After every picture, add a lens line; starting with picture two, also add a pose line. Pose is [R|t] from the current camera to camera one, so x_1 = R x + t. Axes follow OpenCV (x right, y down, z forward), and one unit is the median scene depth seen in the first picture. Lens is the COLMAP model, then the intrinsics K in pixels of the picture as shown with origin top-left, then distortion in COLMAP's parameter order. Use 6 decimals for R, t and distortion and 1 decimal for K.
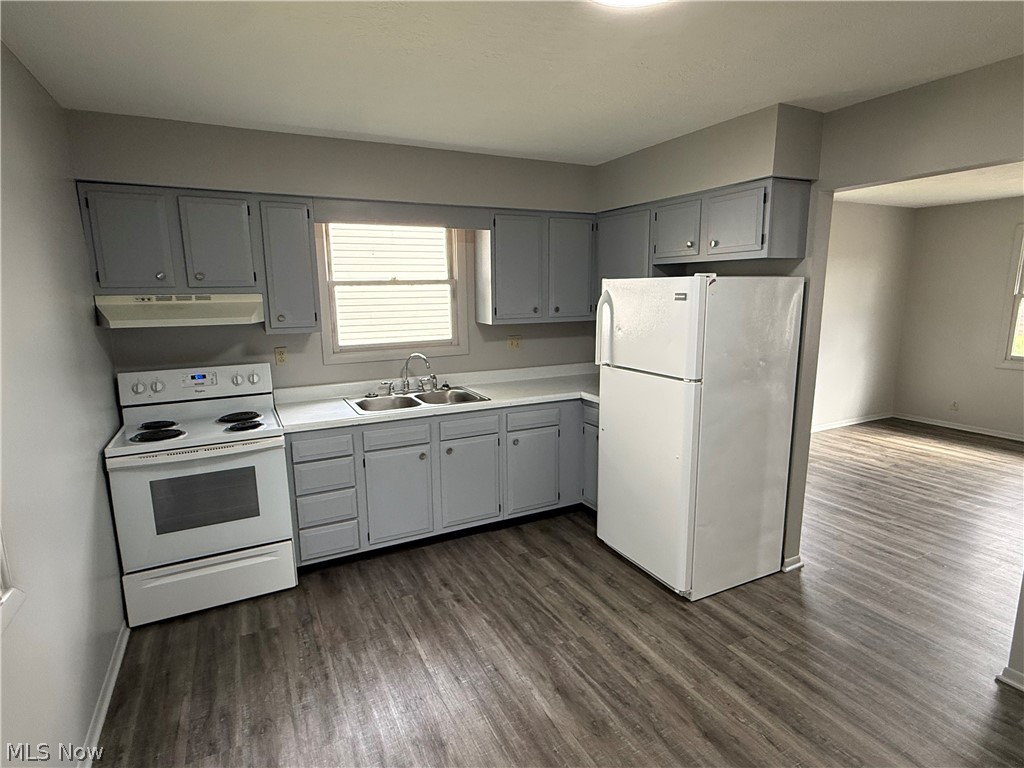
lens RADIAL K [[546.3, 0, 510.4], [0, 546.3, 382.0], [0, 0, 1]] dist [0.002857, -0.000517]
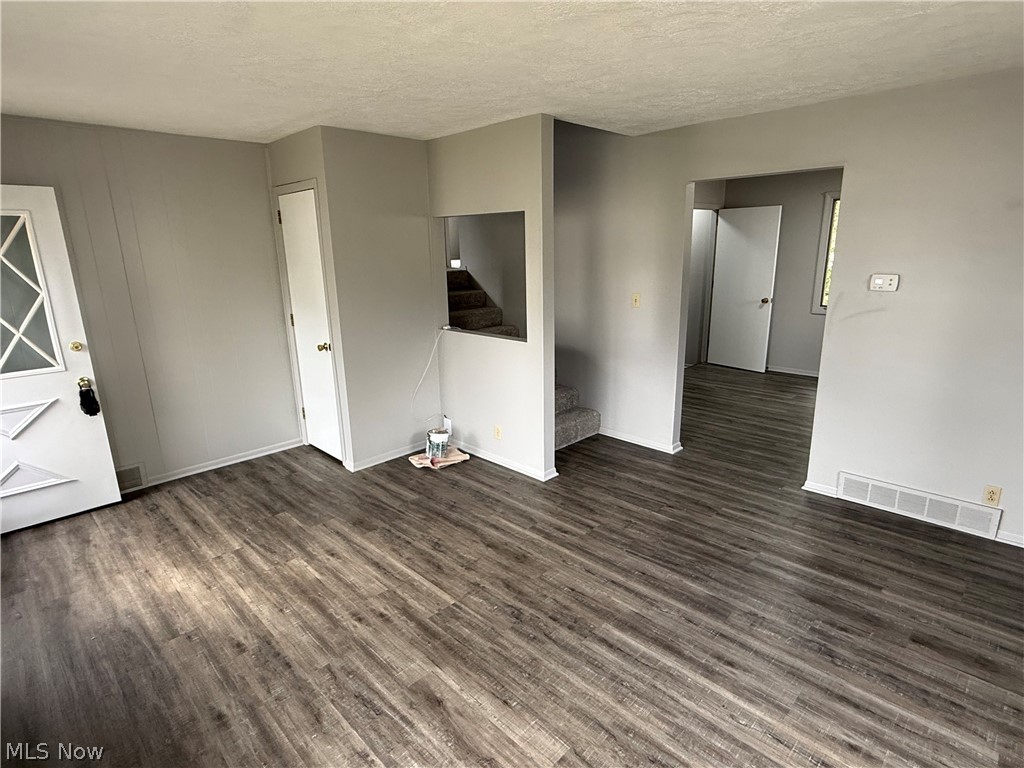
lens RADIAL K [[546.3, 0, 512.3], [0, 546.3, 385.1], [0, 0, 1]] dist [0.002857, -0.000517]
pose [[-0.950689, 0.107278, -0.291001, 1.572809], [-0.021134, 0.913685, 0.405873, -0.367263], [0.309425, 0.392008, -0.866364, 1.887911]]
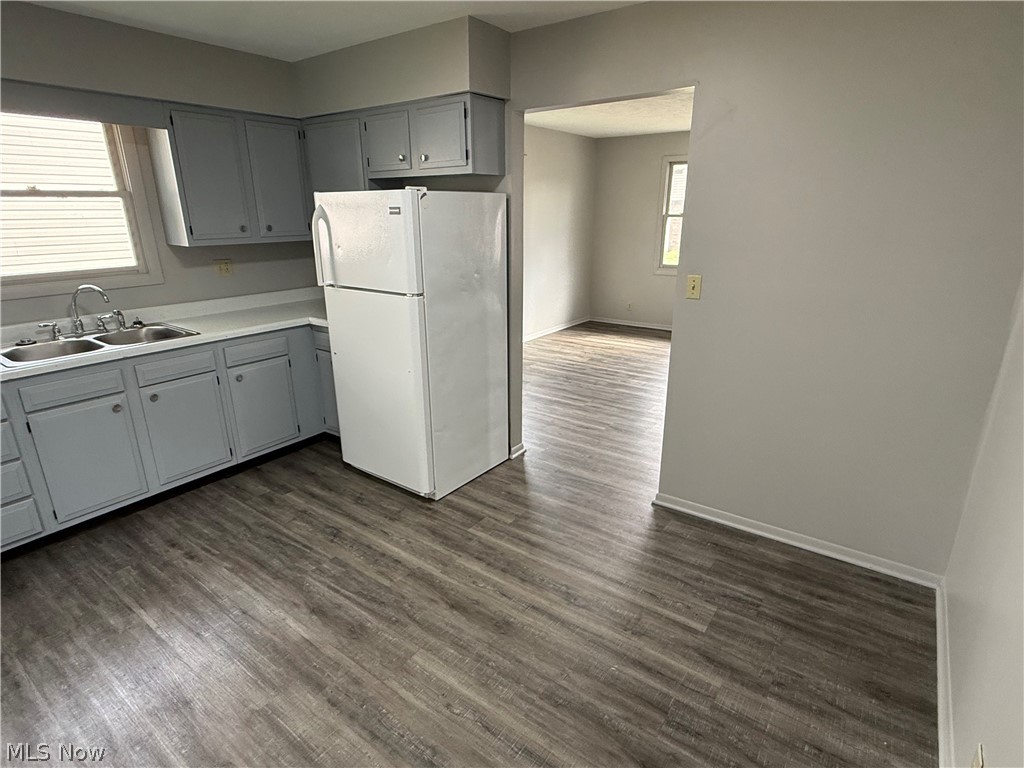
lens RADIAL K [[546.3, 0, 512.7], [0, 546.3, 382.5], [0, 0, 1]] dist [0.002857, -0.000517]
pose [[0.892030, -0.129705, 0.432966, 0.024541], [0.070935, 0.986243, 0.149307, 0.015999], [-0.446376, -0.102474, 0.888959, -0.013587]]
